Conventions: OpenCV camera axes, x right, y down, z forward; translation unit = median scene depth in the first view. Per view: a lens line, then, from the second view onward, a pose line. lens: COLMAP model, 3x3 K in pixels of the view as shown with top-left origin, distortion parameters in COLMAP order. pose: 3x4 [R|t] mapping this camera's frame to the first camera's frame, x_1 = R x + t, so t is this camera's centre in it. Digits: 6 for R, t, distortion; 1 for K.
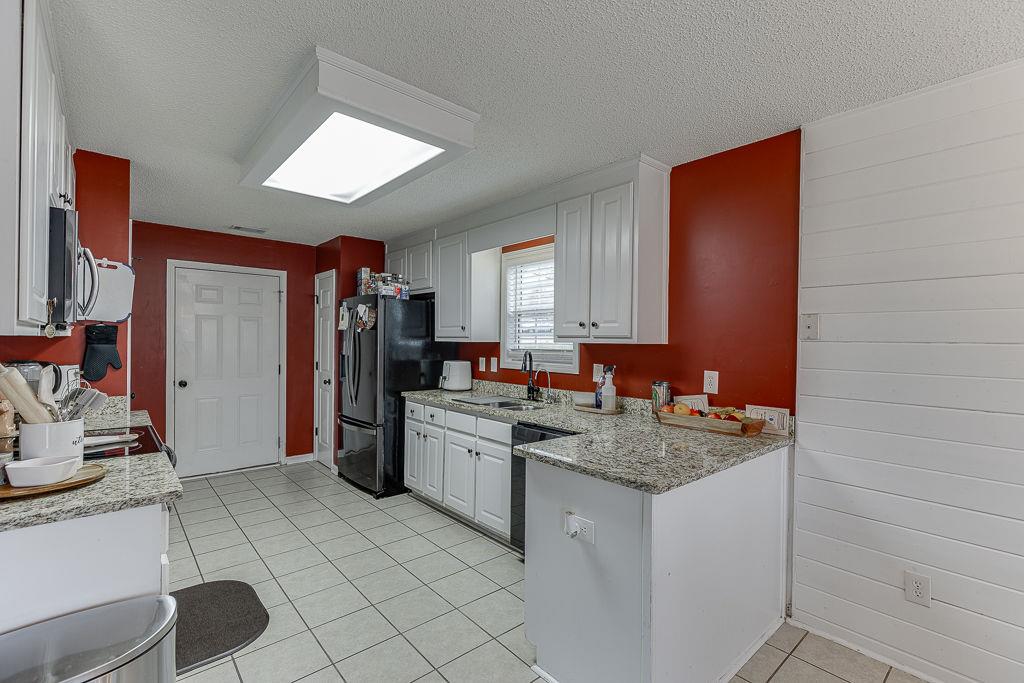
lens RADIAL K [[460.9, 0, 513.1], [0, 460.9, 340.4], [0, 0, 1]] dist [0.005211, 0.000886]
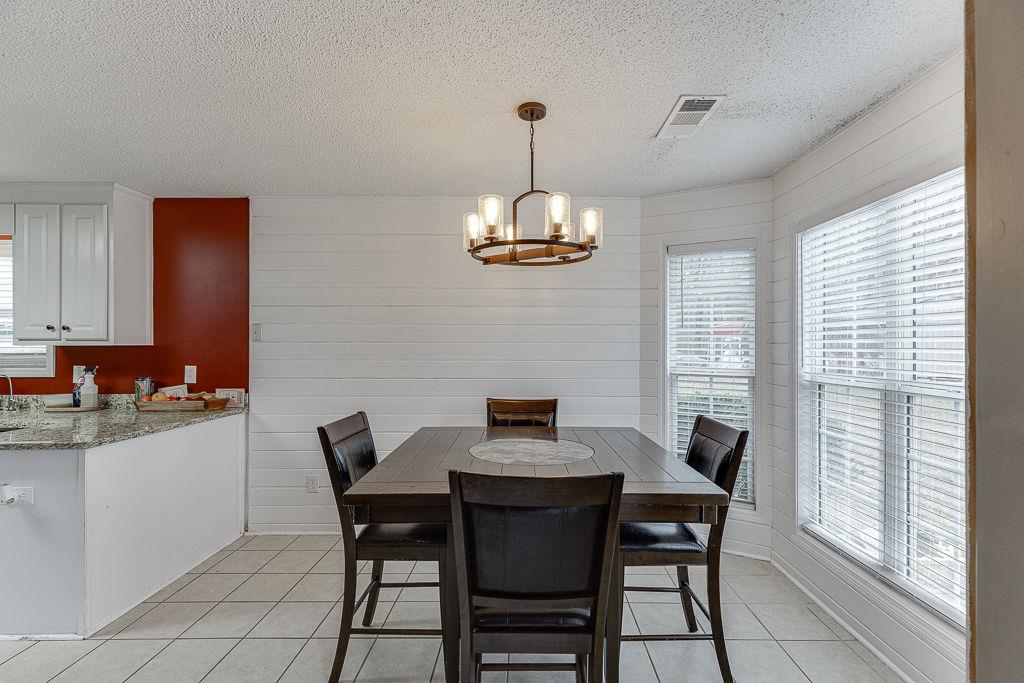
lens RADIAL K [[460.9, 0, 515.8], [0, 460.9, 340.1], [0, 0, 1]] dist [0.005211, 0.000886]
pose [[0.656677, -0.007406, 0.754135, 0.052417], [0.008592, 0.999960, 0.002338, 0.000154], [-0.754123, 0.004944, 0.656715, -0.501357]]
